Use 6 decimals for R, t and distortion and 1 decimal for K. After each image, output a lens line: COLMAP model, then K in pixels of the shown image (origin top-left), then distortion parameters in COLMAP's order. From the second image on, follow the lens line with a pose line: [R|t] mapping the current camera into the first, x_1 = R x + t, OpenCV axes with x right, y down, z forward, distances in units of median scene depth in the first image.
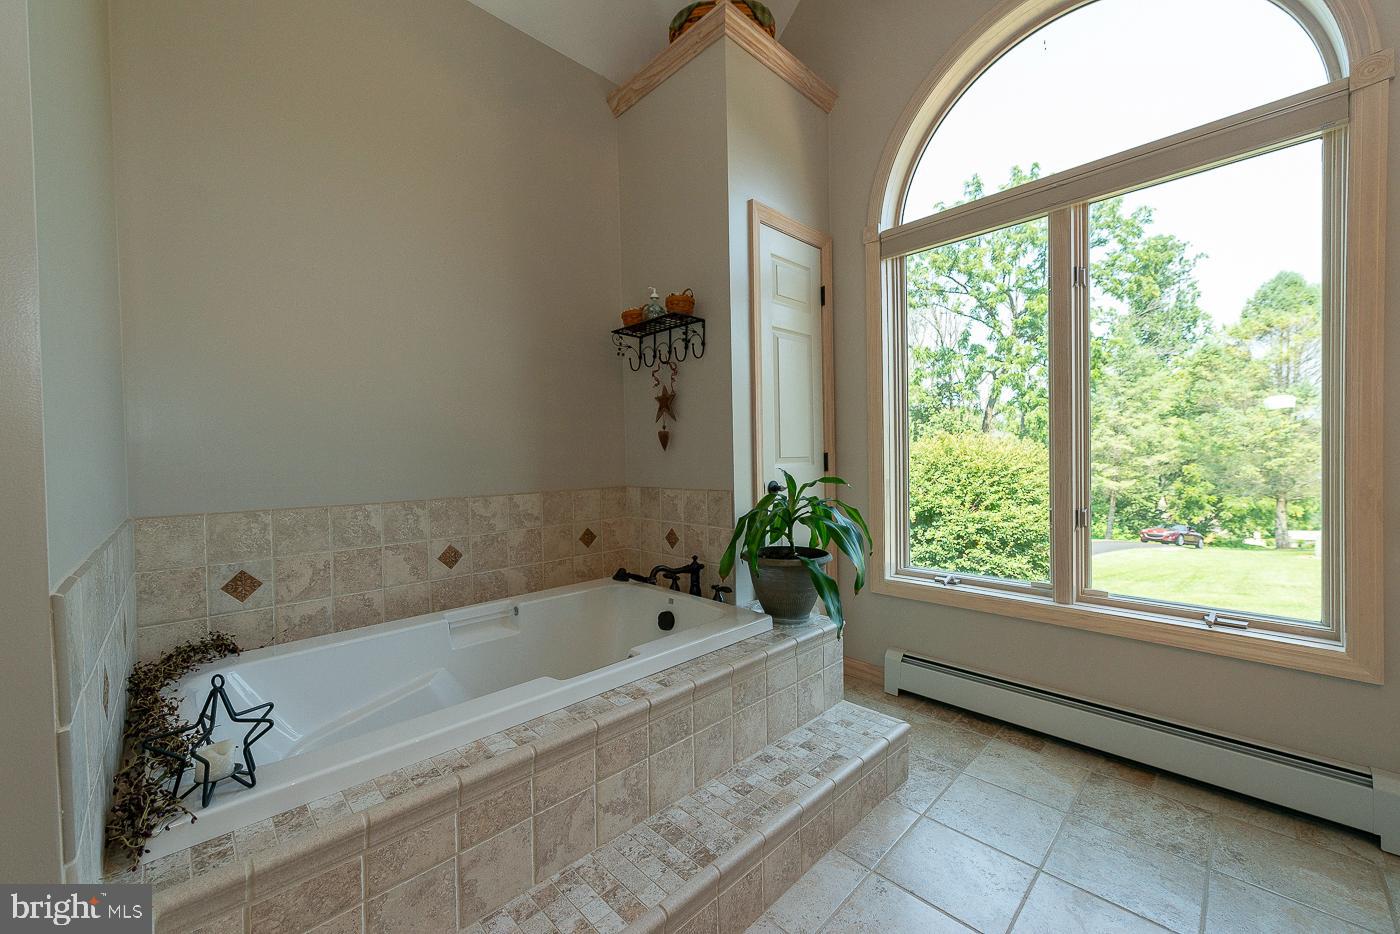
lens RADIAL K [[543.1, 0, 697.6], [0, 543.1, 468.3], [0, 0, 1]] dist [0.009924, -0.002836]
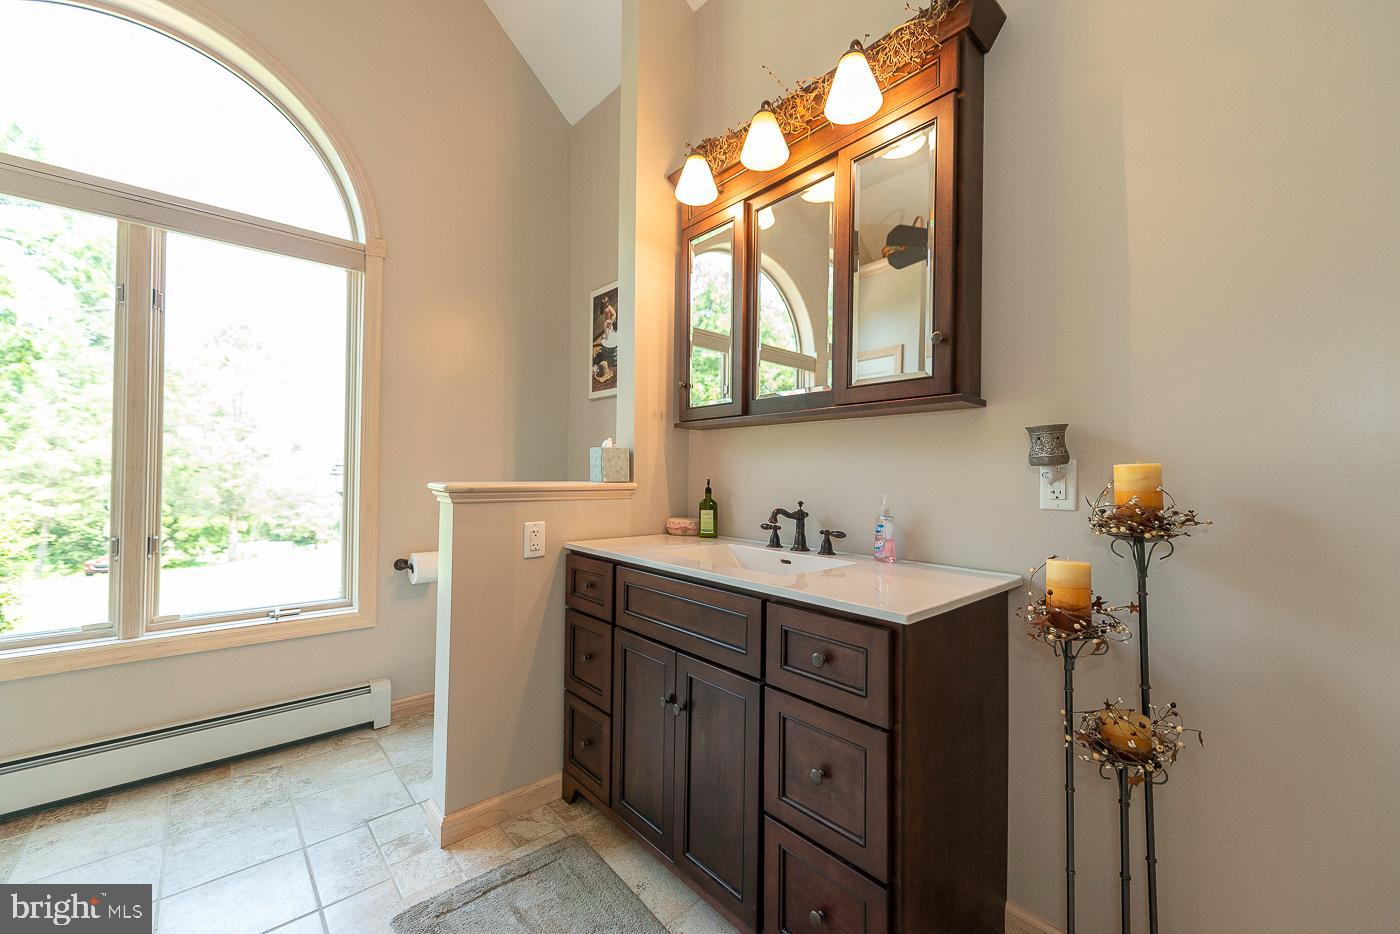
lens RADIAL K [[543.1, 0, 697.6], [0, 543.1, 468.3], [0, 0, 1]] dist [0.009924, -0.002836]
pose [[0.050237, 0.031342, 0.998245, -0.288716], [0.006879, 0.999473, -0.031727, -0.010429], [-0.998714, 0.008461, 0.049995, -0.030271]]
